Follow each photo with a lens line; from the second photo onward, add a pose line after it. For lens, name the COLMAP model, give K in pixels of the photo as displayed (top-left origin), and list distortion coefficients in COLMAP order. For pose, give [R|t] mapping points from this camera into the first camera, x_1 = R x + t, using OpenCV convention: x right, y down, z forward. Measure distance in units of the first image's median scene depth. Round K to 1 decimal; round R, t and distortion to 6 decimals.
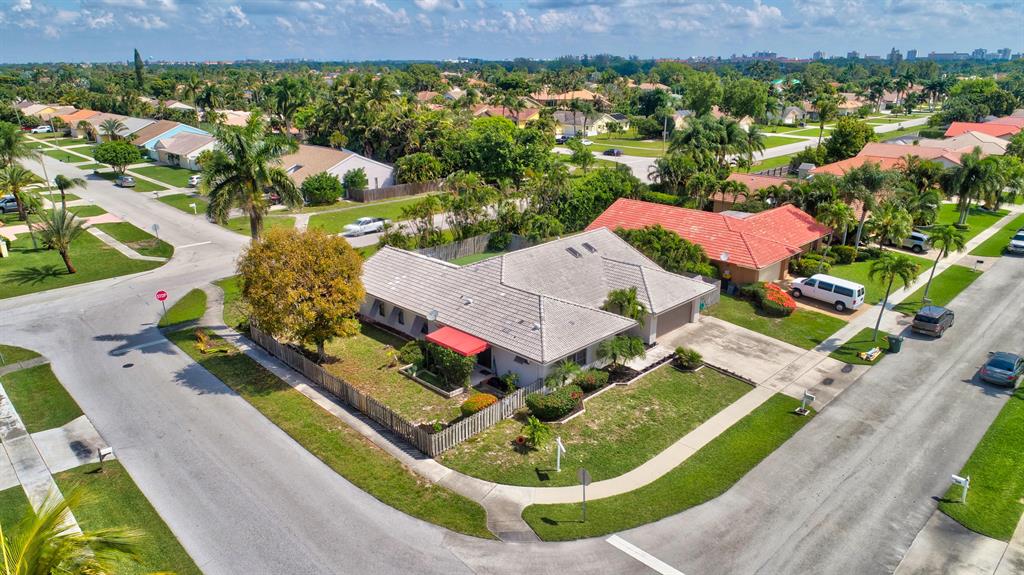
lens RADIAL K [[682.9, 0, 512.0], [0, 682.9, 287.5], [0, 0, 1]] dist [-0.002874, -0.001978]
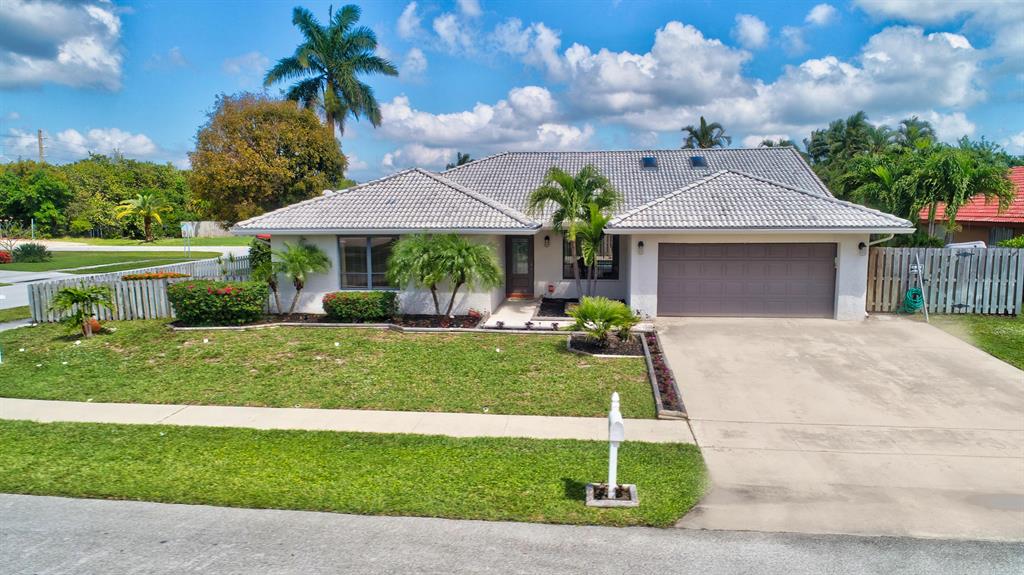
lens RADIAL K [[682.9, 0, 512.0], [0, 682.9, 287.5], [0, 0, 1]] dist [-0.002874, -0.001978]
pose [[0.624796, 0.093222, -0.775203, 0.507274], [-0.246178, 0.965726, -0.082281, 0.125444], [0.740963, 0.242247, 0.626331, 0.723841]]
